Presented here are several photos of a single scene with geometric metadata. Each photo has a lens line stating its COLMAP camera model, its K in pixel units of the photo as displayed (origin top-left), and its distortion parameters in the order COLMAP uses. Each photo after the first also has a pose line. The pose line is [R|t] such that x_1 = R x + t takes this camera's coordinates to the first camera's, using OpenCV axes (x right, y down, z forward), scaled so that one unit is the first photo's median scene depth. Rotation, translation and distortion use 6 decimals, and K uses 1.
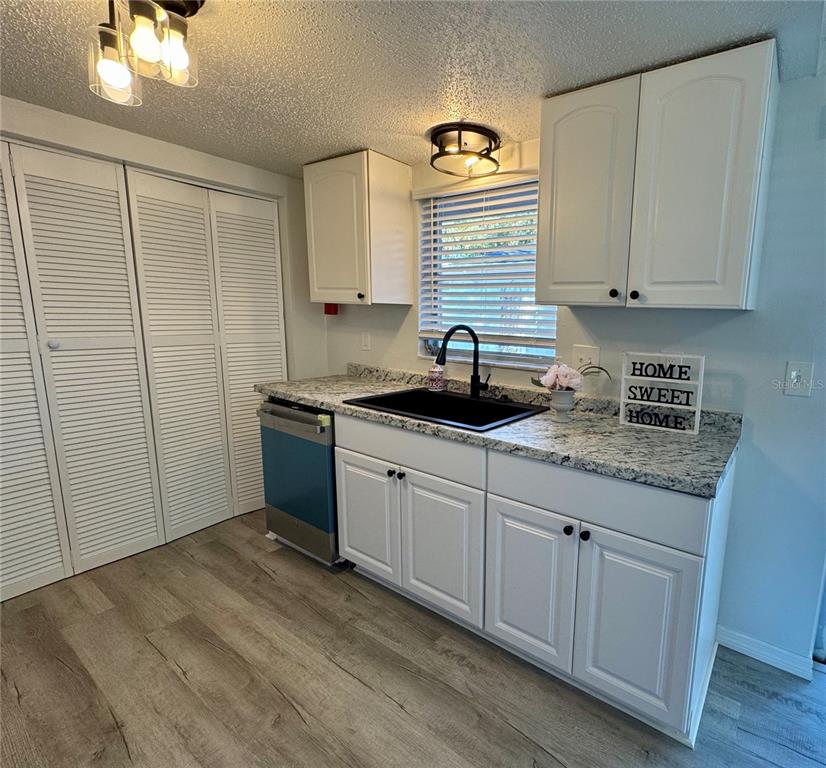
lens RADIAL K [[452.3, 0, 412.8], [0, 452.3, 385.2], [0, 0, 1]] dist [-0.007179, -0.000809]
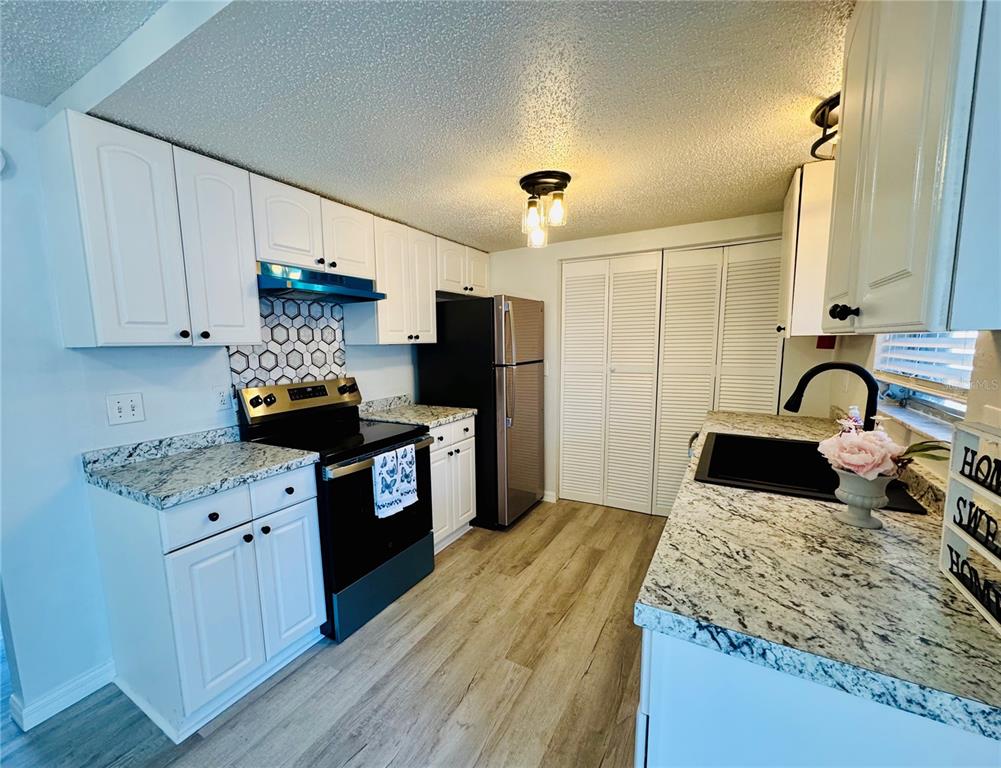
lens RADIAL K [[391.2, 0, 499.0], [0, 391.2, 389.1], [0, 0, 1]] dist [0.002180, 0.000107]
pose [[0.142560, 0.085368, -0.986098, 0.850657], [-0.134785, 0.988667, 0.066105, -0.075224], [0.980566, 0.123488, 0.152451, 0.476417]]
